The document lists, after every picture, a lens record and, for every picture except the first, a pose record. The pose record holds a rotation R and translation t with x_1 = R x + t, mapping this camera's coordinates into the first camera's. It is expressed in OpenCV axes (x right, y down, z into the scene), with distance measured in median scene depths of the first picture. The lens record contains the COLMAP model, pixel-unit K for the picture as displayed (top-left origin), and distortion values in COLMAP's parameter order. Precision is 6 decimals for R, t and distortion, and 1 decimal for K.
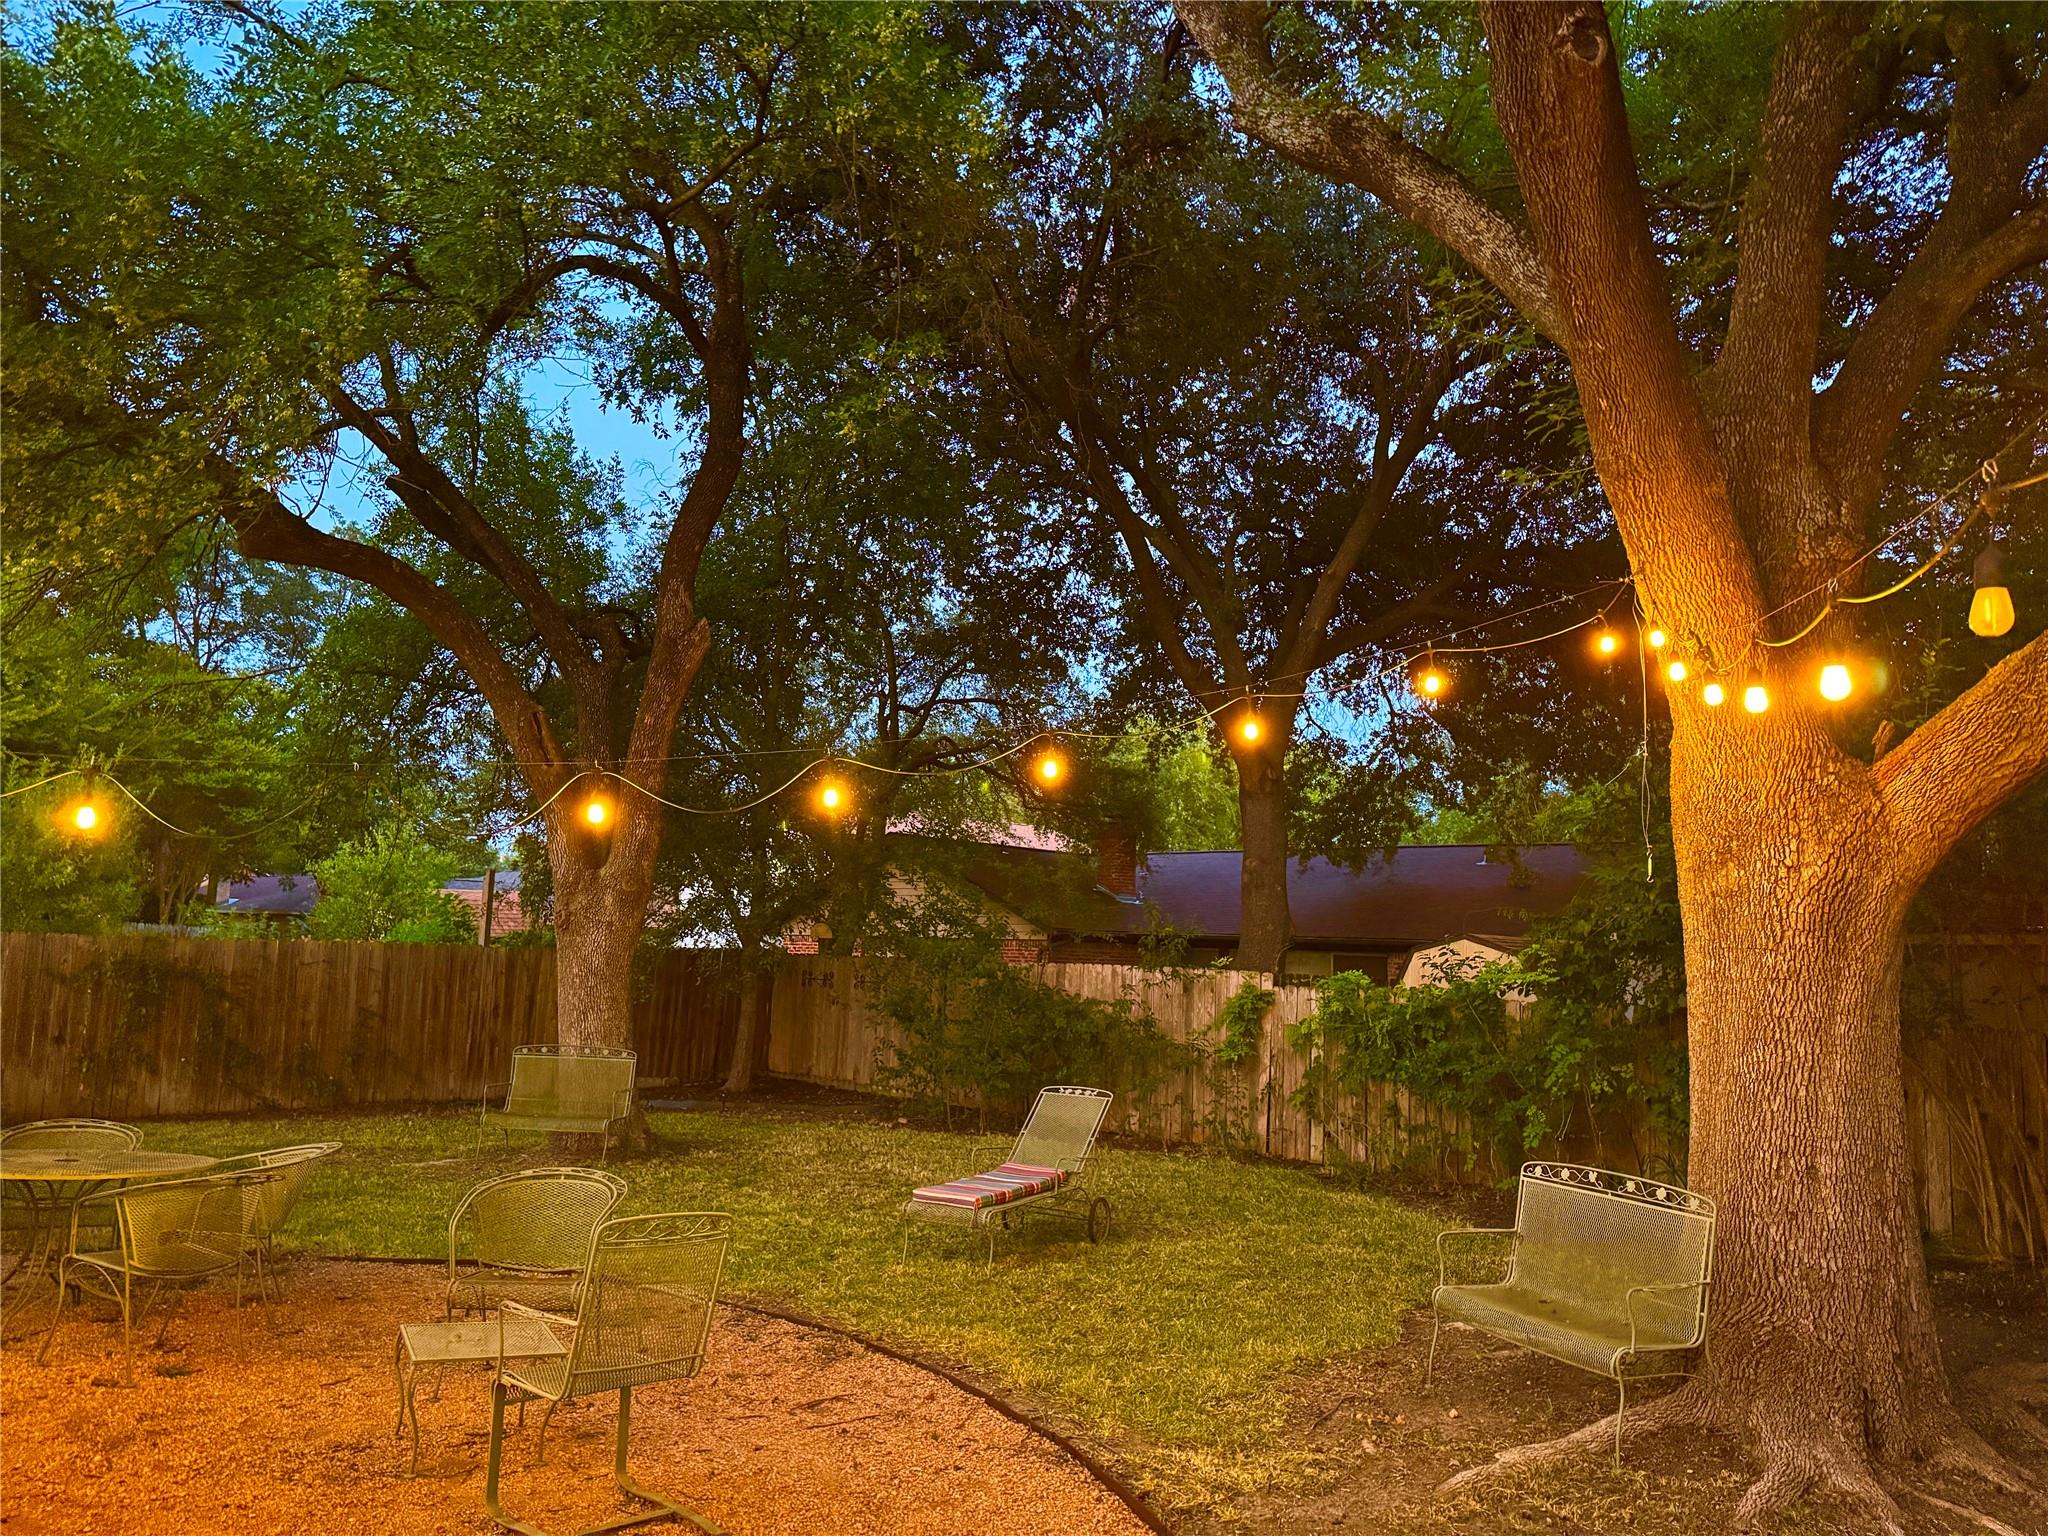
lens RADIAL K [[1453.4, 0, 1022.1], [0, 1453.4, 763.0], [0, 0, 1]] dist [0.054654, -0.050568]
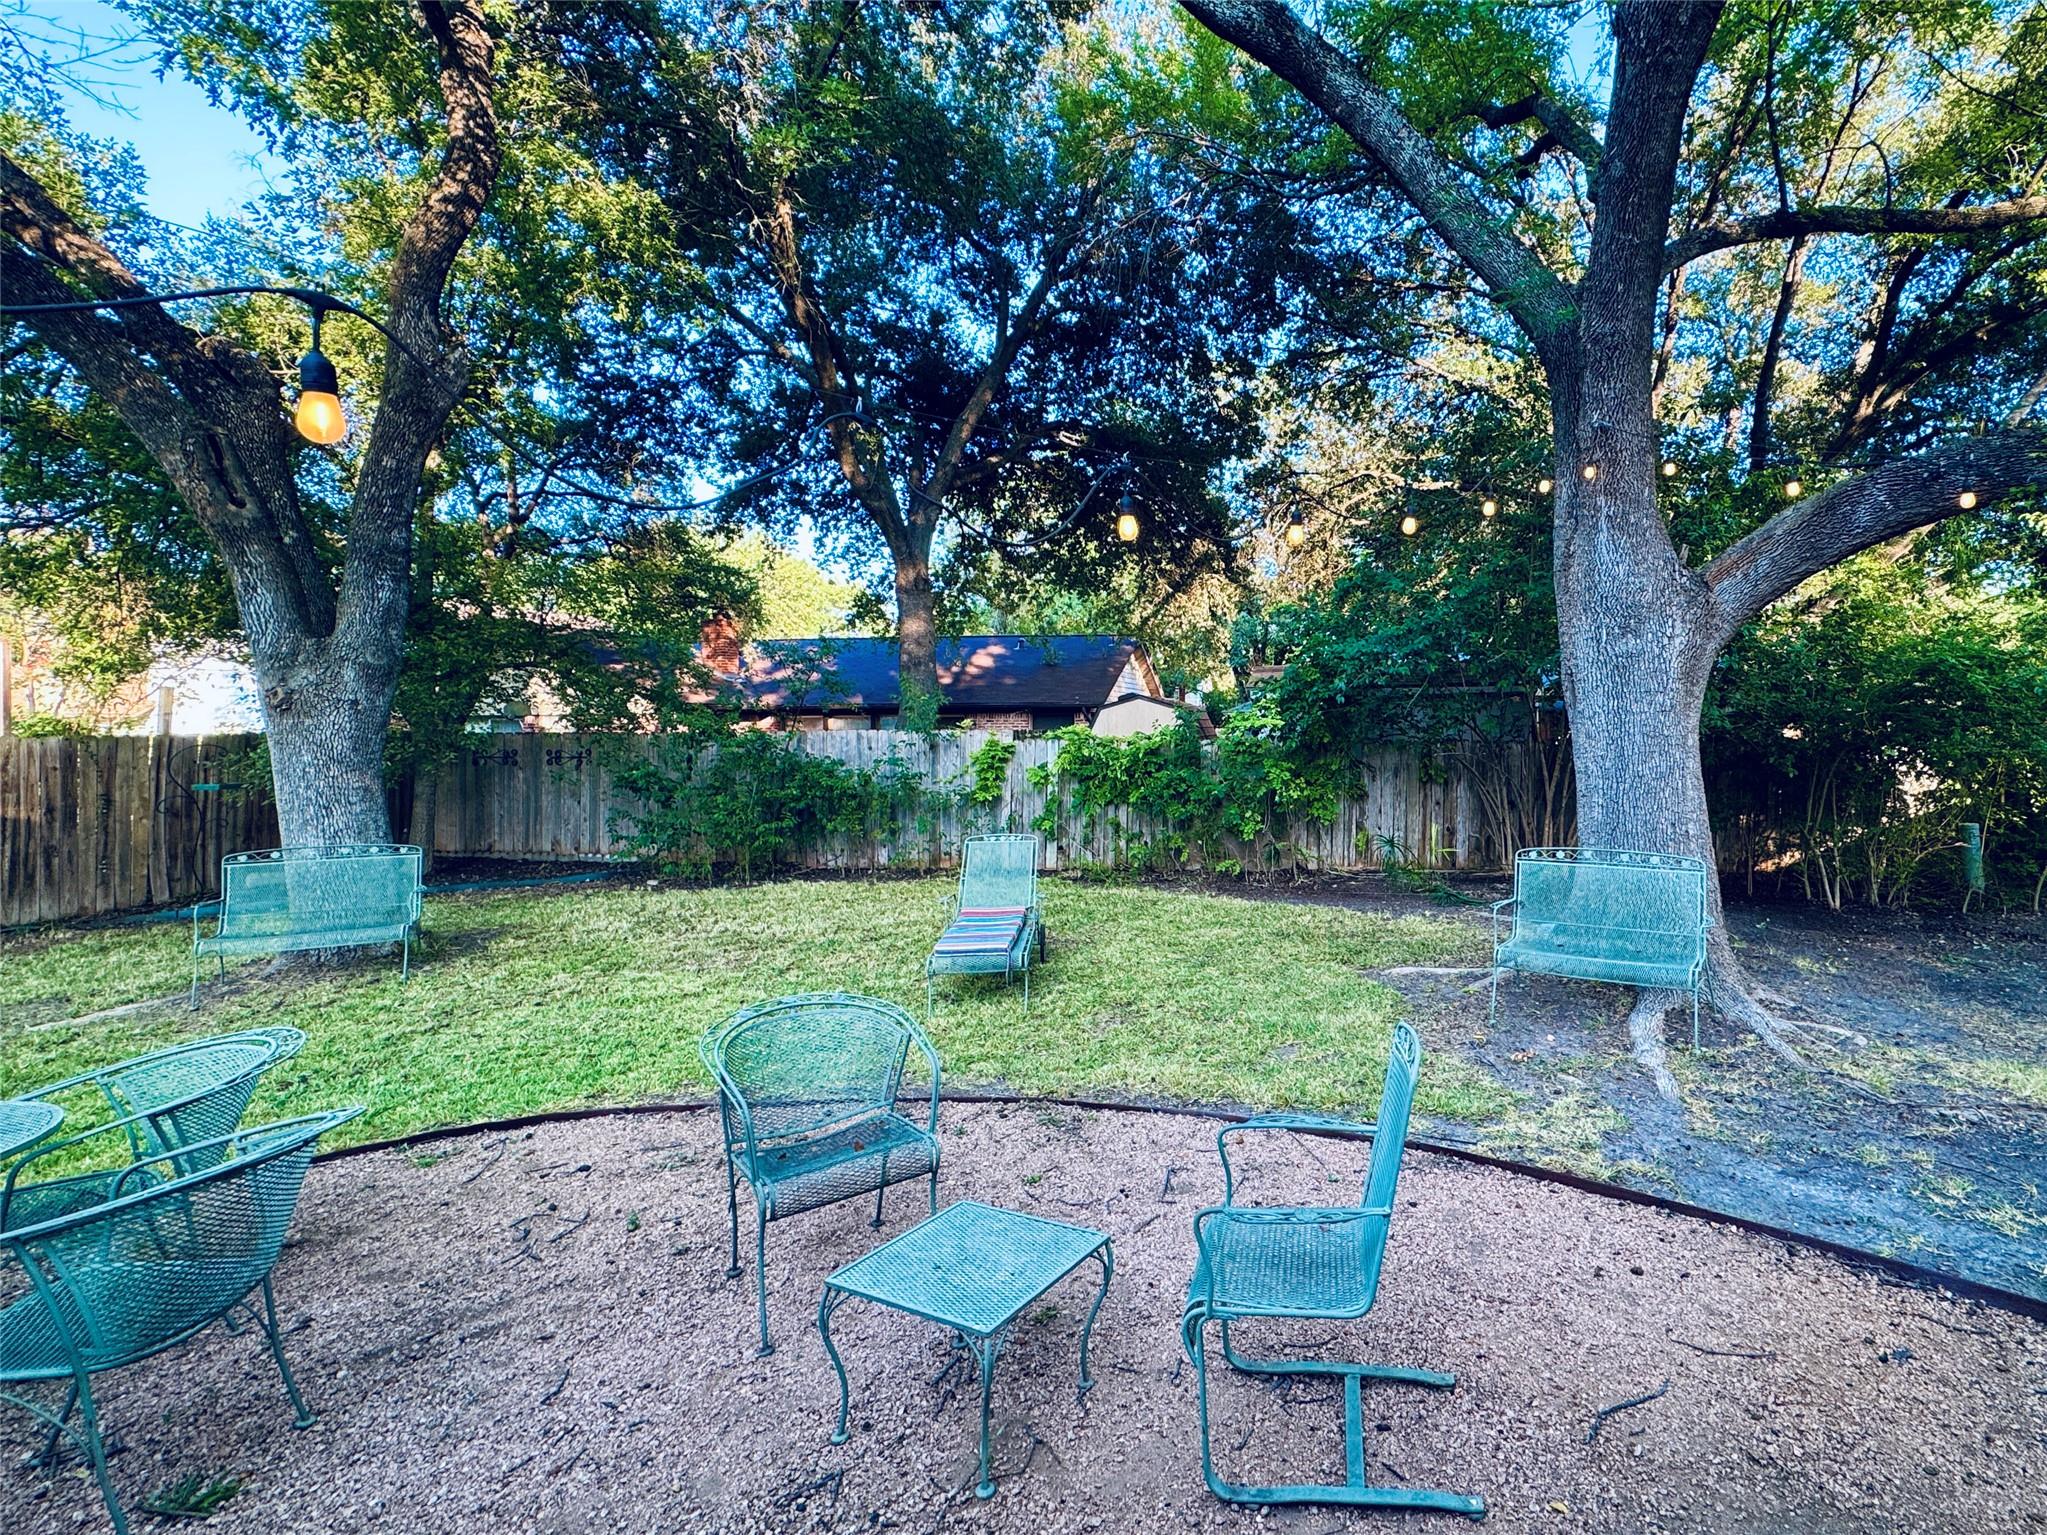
lens RADIAL K [[990.4, 0, 1183.3], [0, 990.4, 716.3], [0, 0, 1]] dist [0.001869, -0.001867]
pose [[0.793599, -0.032820, 0.607555, -0.392280], [-0.046430, 0.992366, 0.114254, 0.046754], [-0.606667, -0.118881, 0.786017, 0.398418]]
